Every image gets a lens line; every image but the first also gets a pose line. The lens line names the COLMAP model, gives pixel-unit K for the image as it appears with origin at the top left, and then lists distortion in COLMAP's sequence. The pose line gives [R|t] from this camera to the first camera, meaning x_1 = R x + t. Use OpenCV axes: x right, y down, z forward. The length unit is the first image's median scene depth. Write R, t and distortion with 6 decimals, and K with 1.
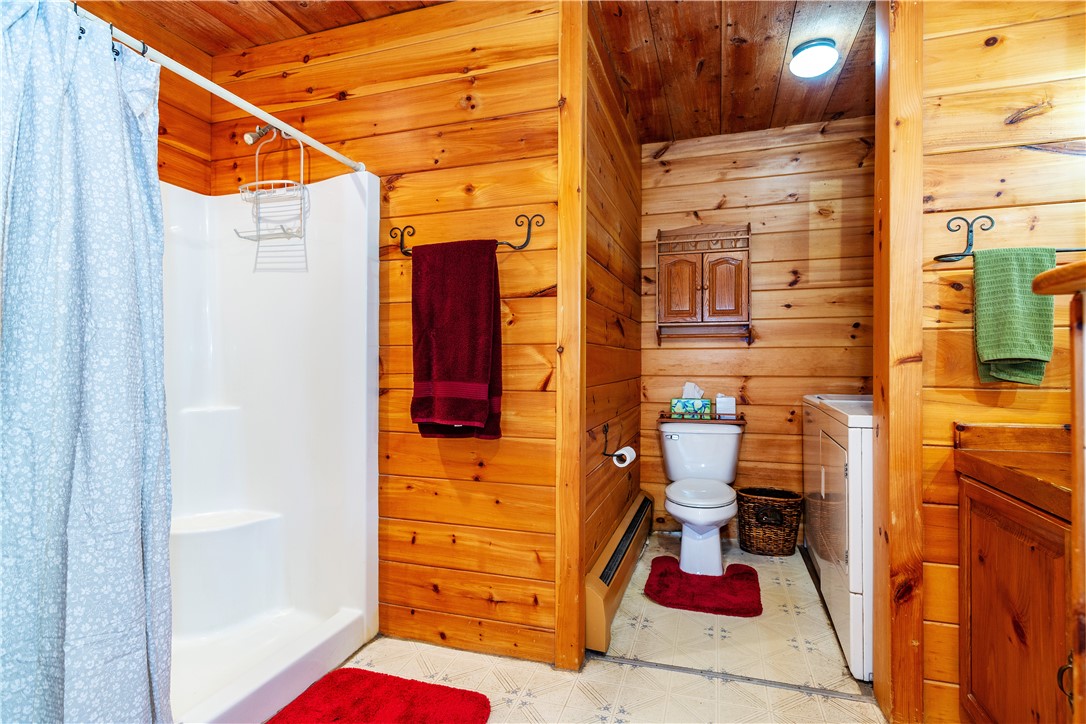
lens RADIAL K [[533.2, 0, 541.9], [0, 533.2, 363.7], [0, 0, 1]] dist [0.005689, 0.001757]
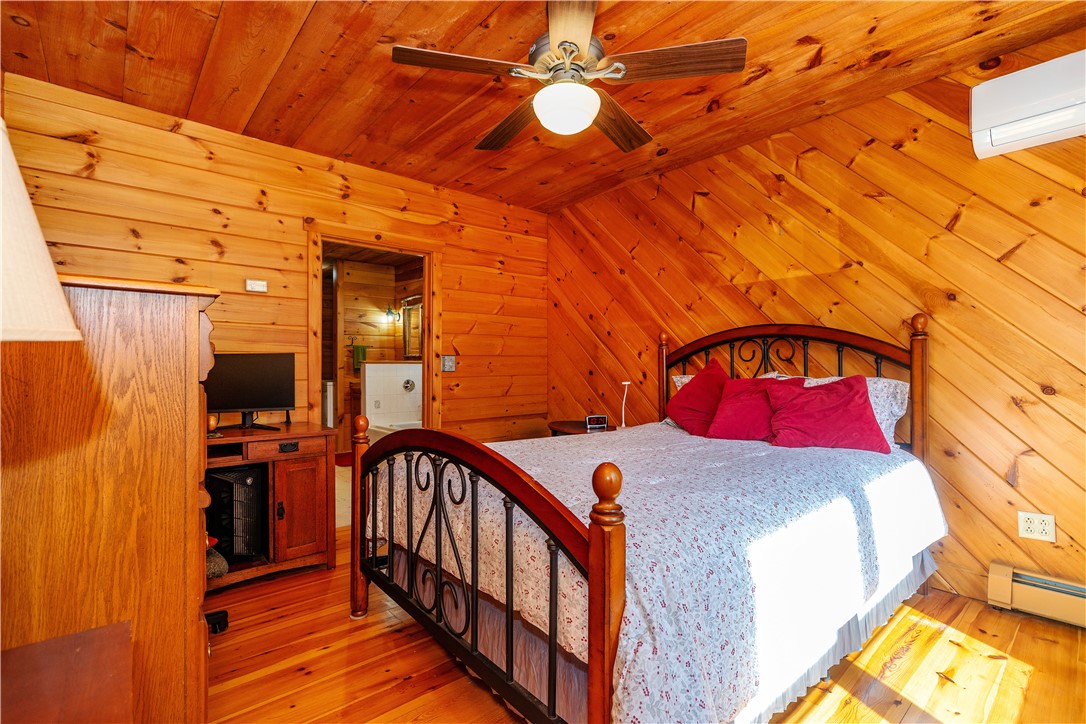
lens RADIAL K [[510.4, 0, 536.7], [0, 510.4, 360.5], [0, 0, 1]] dist [-0.044219, 0.016111]
pose [[0.515329, 0.006726, 0.856966, -1.527918], [0.005310, 0.999925, -0.011041, -0.011115], [-0.856976, 0.010240, 0.515255, -1.872195]]
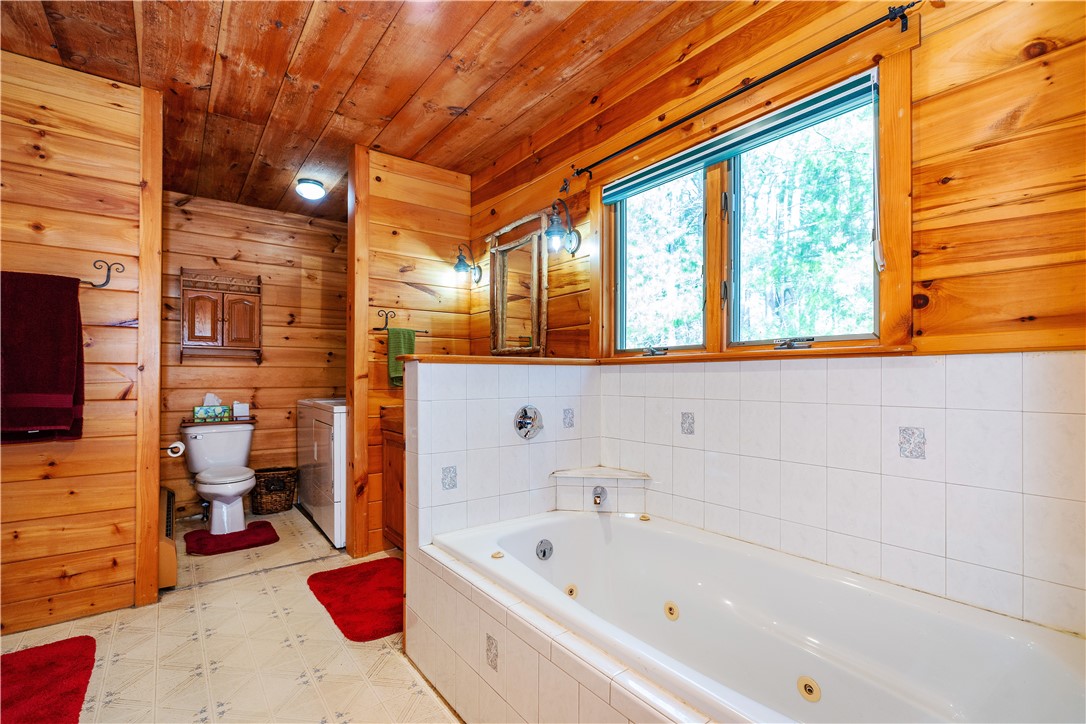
lens RADIAL K [[510.4, 0, 533.5], [0, 510.4, 373.6], [0, 0, 1]] dist [-0.044219, 0.016111]
pose [[0.585095, 0.007777, 0.810928, -0.380150], [-0.000286, 0.999956, -0.009383, -0.000673], [-0.810965, 0.005258, 0.585071, -0.500398]]
